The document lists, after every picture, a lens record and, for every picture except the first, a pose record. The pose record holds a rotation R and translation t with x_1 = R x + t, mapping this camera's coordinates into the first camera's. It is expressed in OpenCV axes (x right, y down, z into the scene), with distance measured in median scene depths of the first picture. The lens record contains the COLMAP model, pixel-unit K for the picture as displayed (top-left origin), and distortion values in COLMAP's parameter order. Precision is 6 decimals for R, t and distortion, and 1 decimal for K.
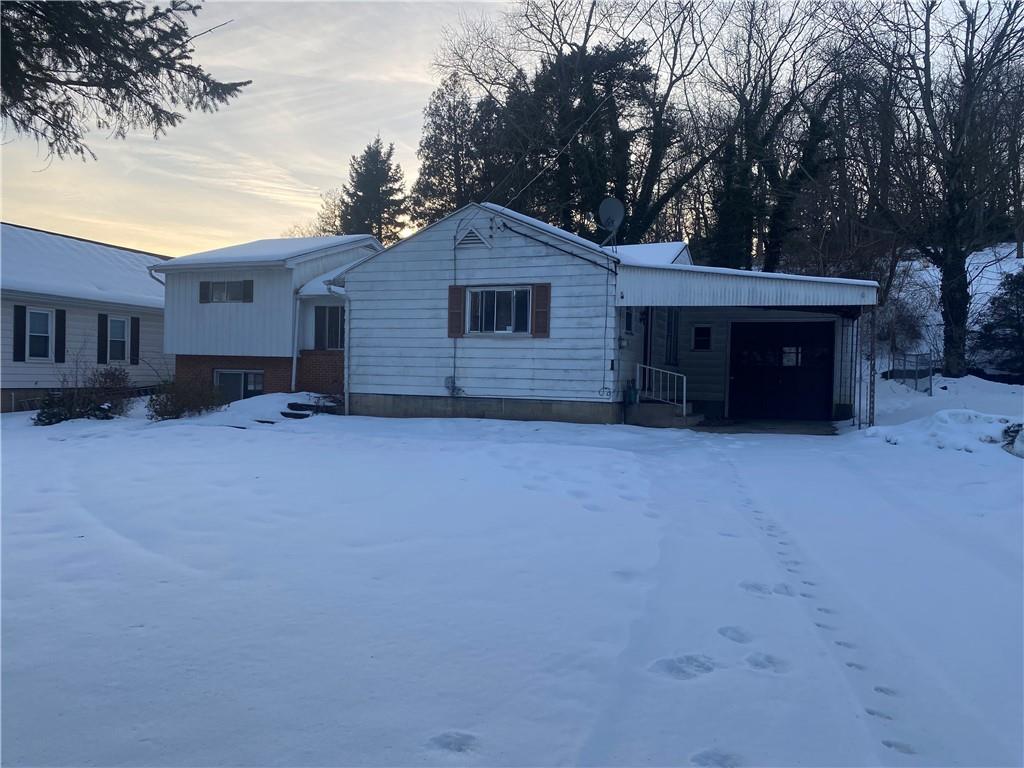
lens RADIAL K [[774.9, 0, 512.0], [0, 774.9, 384.0], [0, 0, 1]] dist [0.005245, 0.000472]
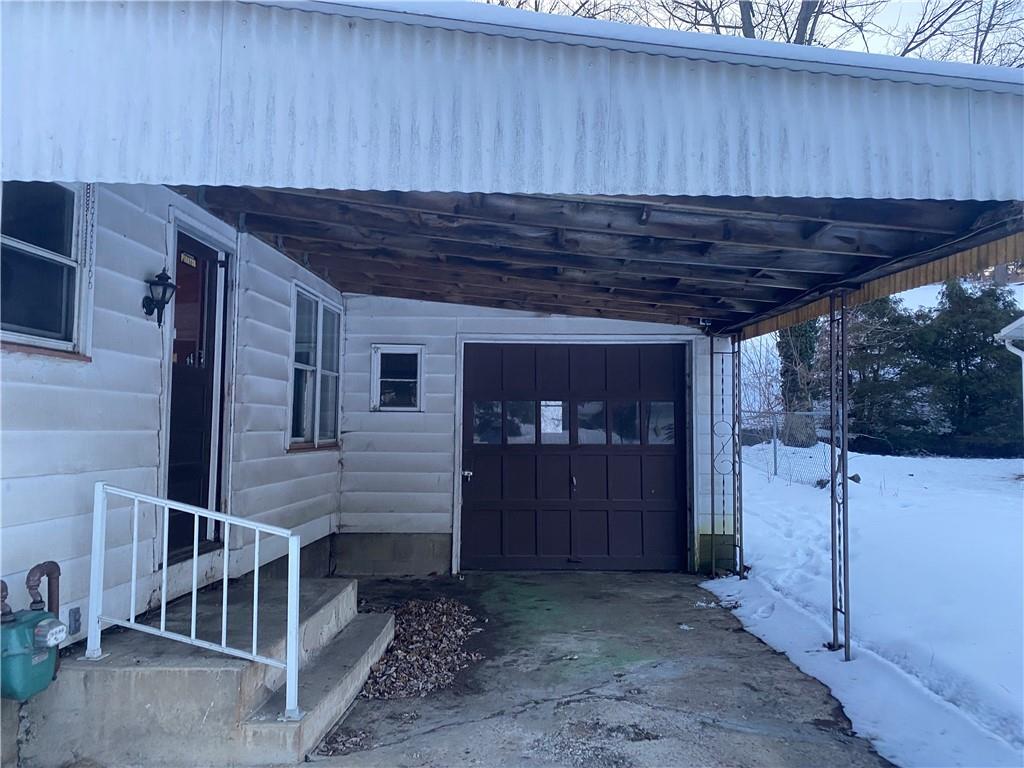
lens RADIAL K [[774.9, 0, 512.0], [0, 774.9, 384.0], [0, 0, 1]] dist [0.005245, 0.000472]
pose [[0.939206, 0.006047, 0.343302, 0.164207], [0.014154, 0.998313, -0.056309, -0.033522], [-0.343064, 0.057745, 0.937536, 0.605001]]
